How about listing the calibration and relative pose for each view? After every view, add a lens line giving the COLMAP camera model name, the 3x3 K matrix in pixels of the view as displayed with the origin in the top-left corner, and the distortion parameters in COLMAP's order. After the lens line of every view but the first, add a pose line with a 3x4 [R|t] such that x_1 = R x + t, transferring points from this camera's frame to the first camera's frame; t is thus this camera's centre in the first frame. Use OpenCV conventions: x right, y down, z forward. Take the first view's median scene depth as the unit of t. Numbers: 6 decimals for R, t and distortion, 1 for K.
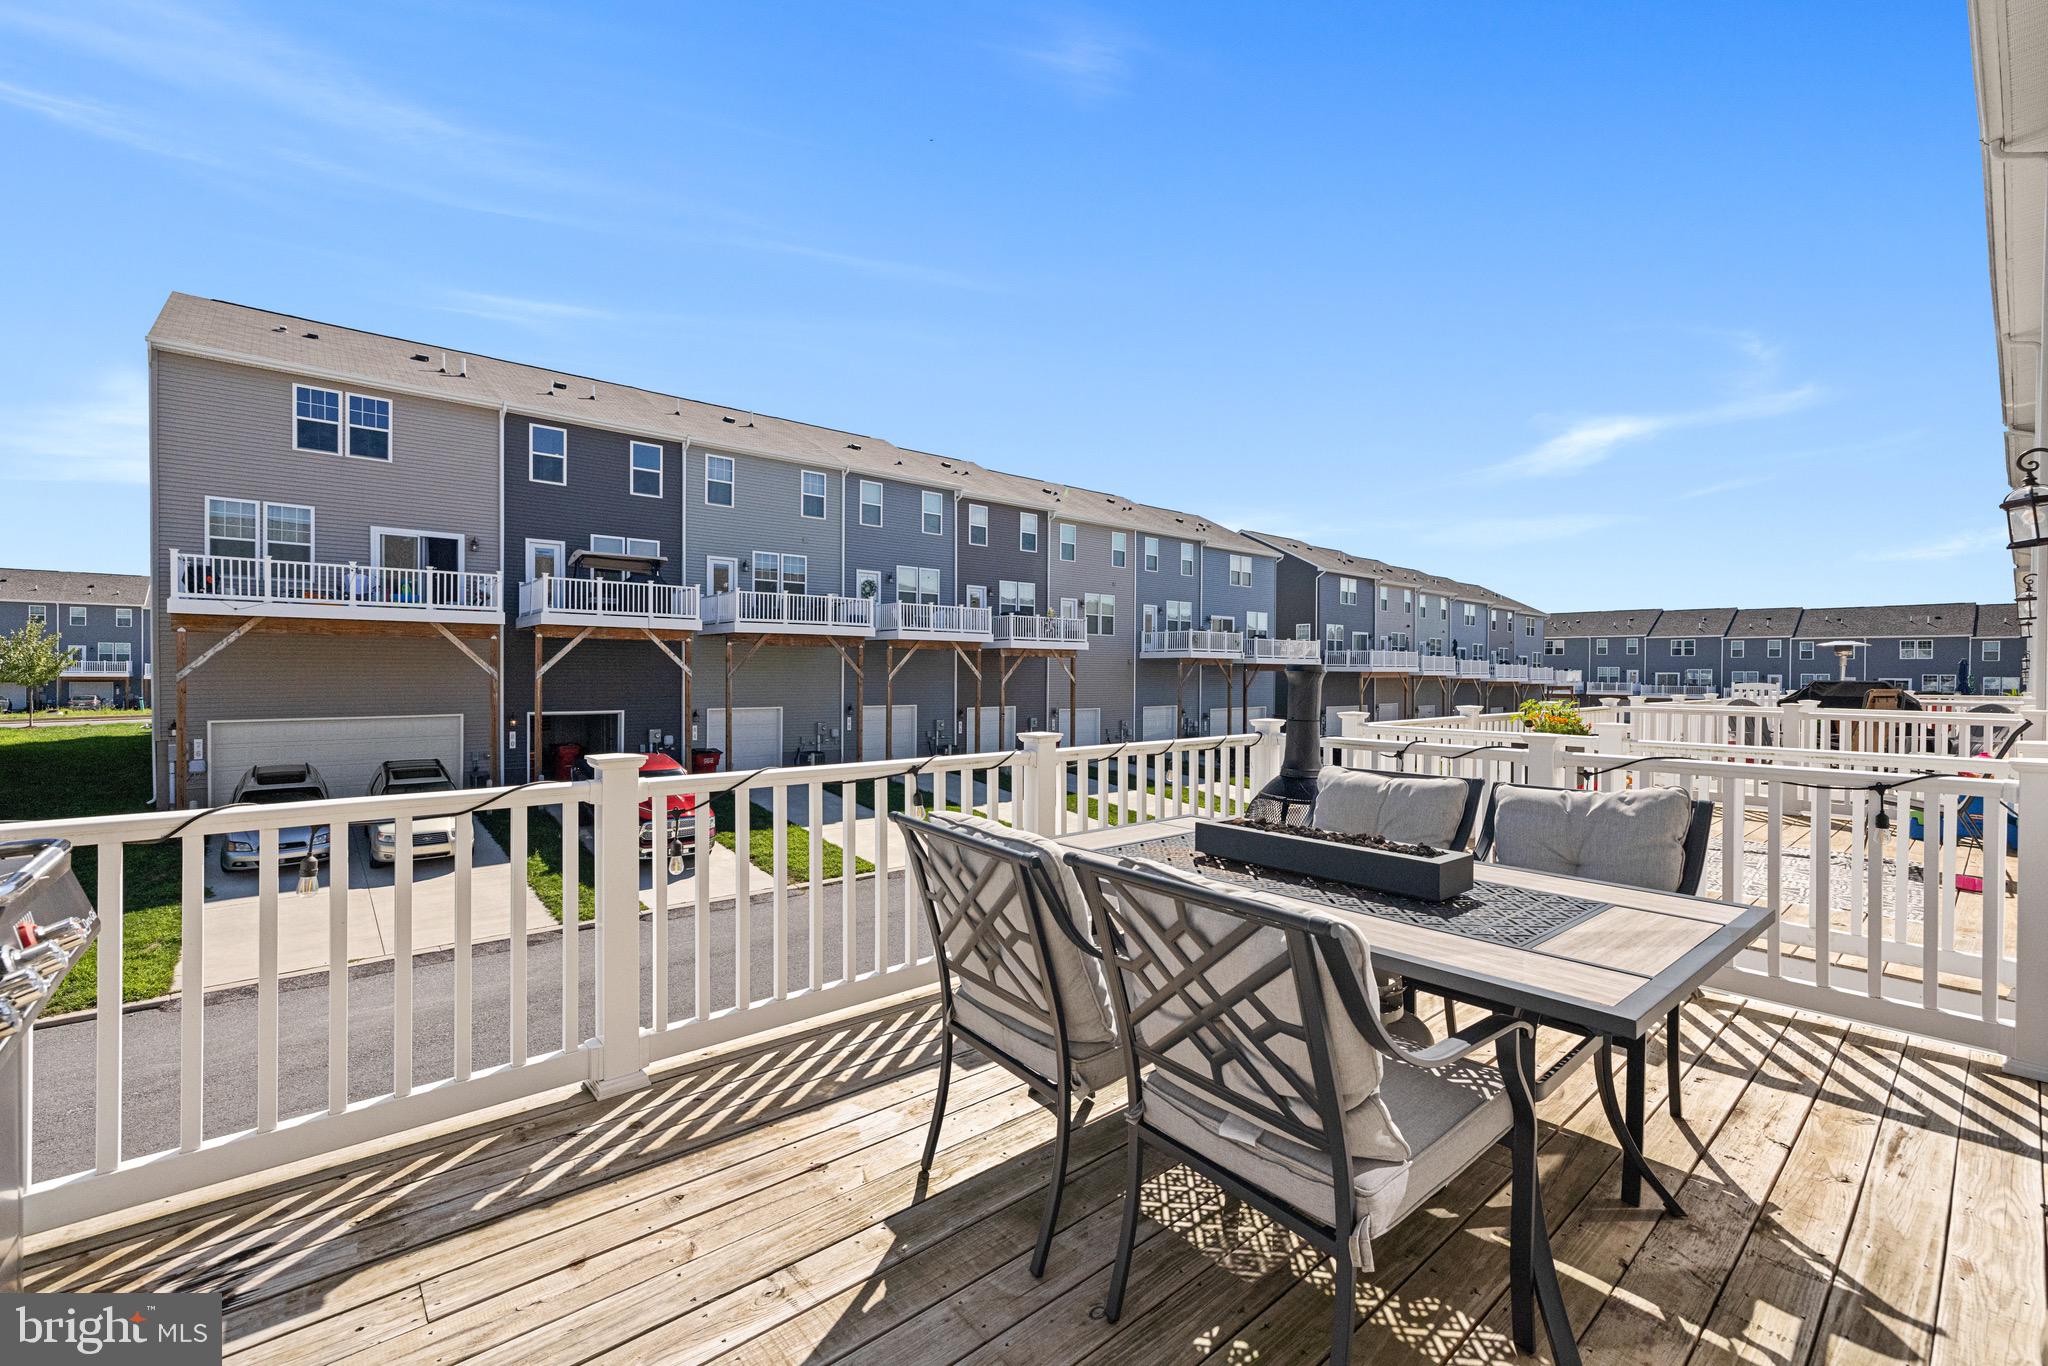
lens RADIAL K [[863.7, 0, 1023.5], [0, 863.7, 675.5], [0, 0, 1]] dist [0.002645, -0.001012]
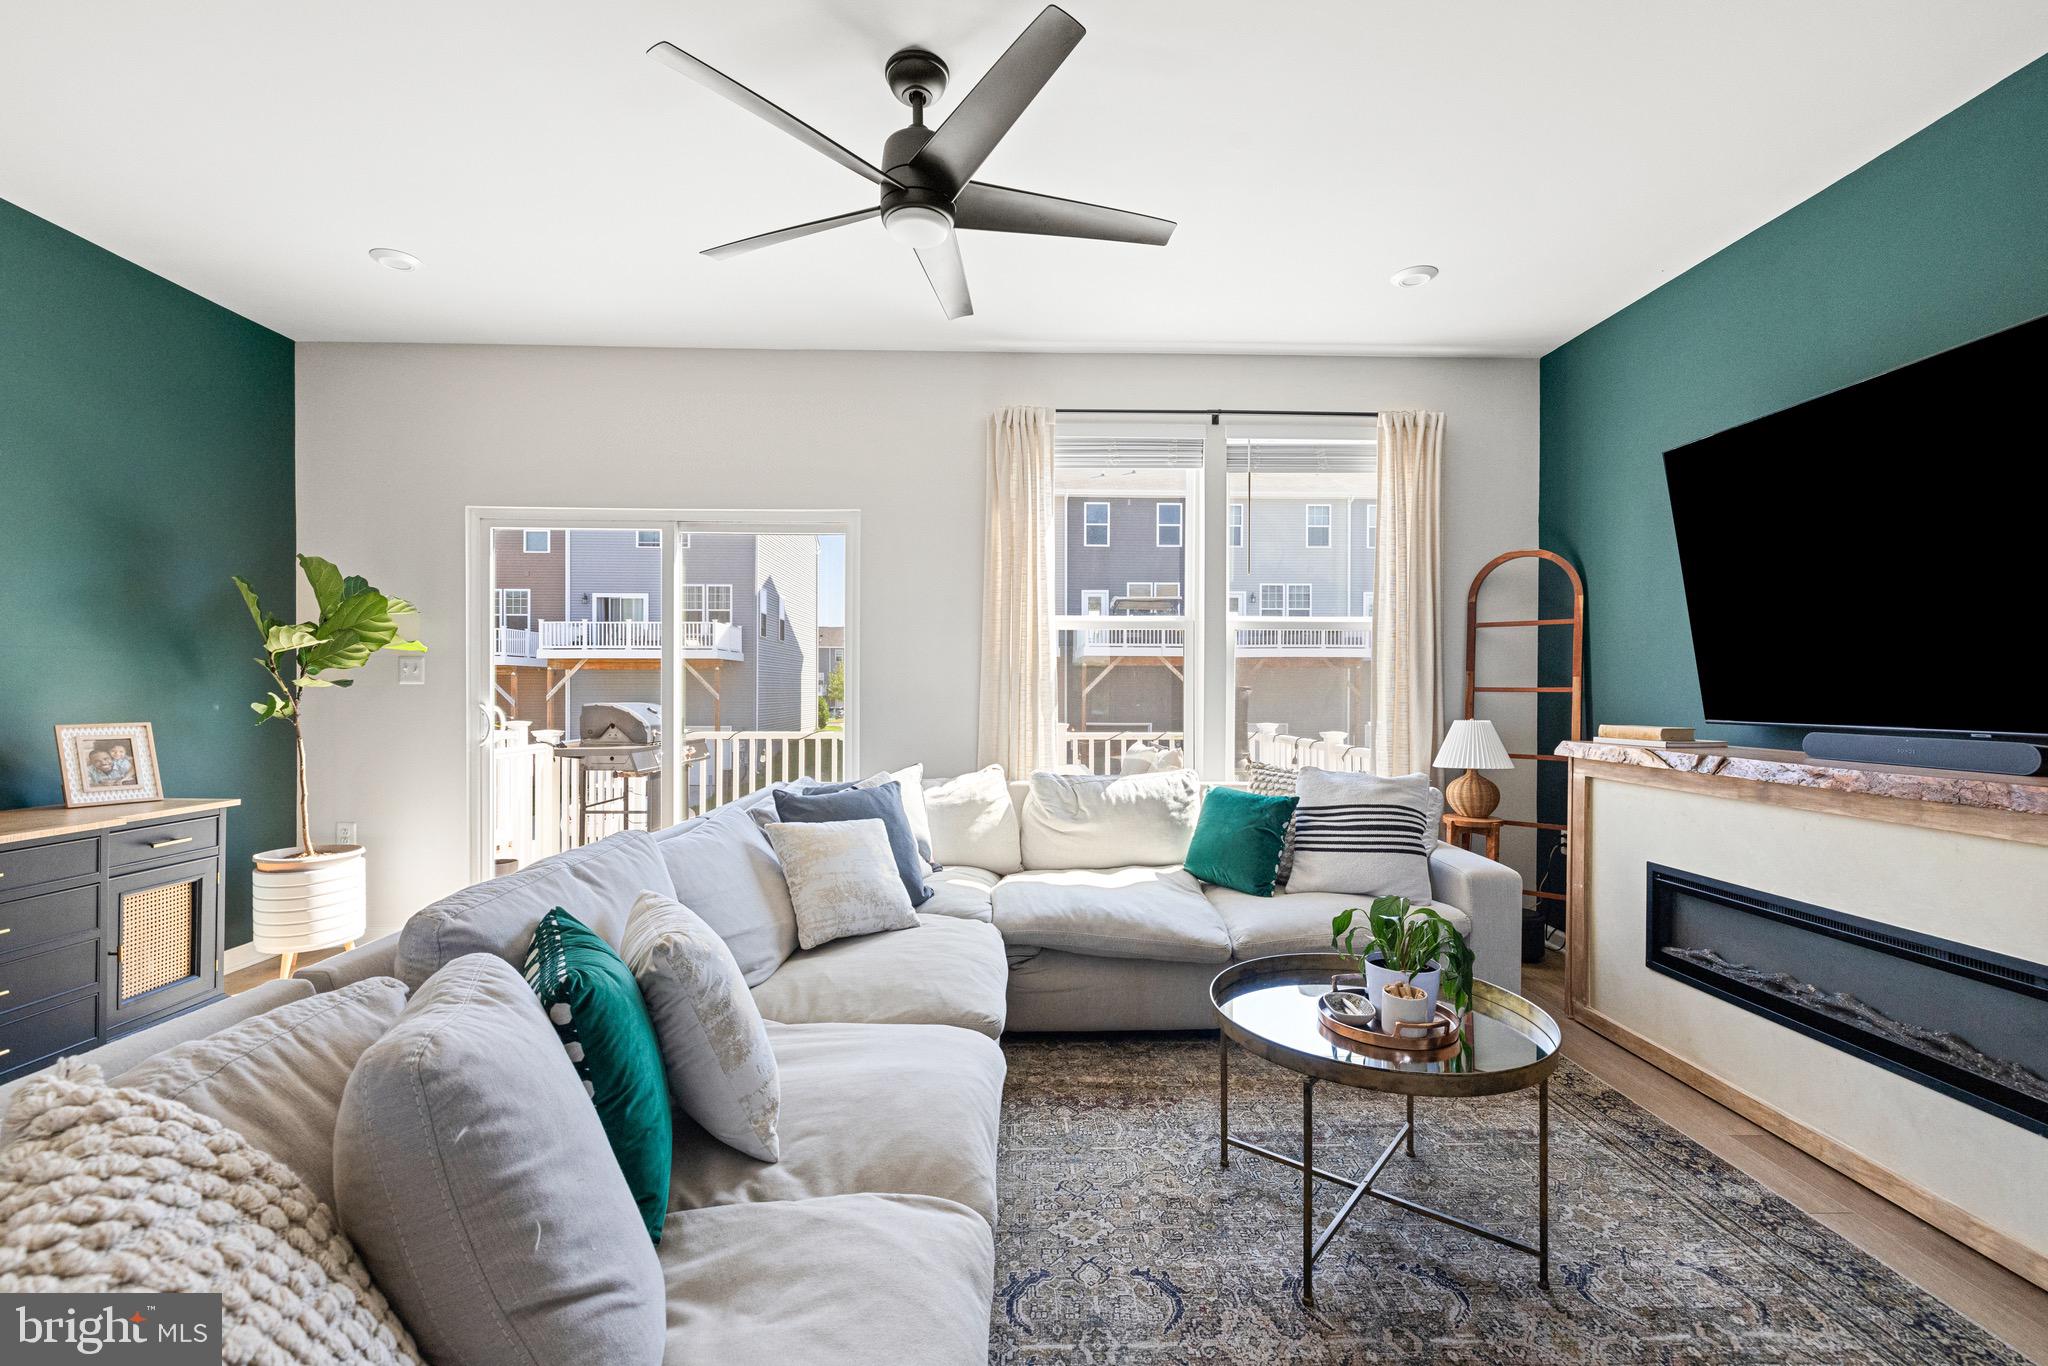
lens RADIAL K [[863.7, 0, 1019.5], [0, 863.7, 694.5], [0, 0, 1]] dist [0.002645, -0.001012]
pose [[0.778906, -0.000490, -0.627140, 0.195466], [0.000685, 1.000000, 0.000069, -0.000422], [0.627140, -0.000483, 0.778906, -0.094122]]
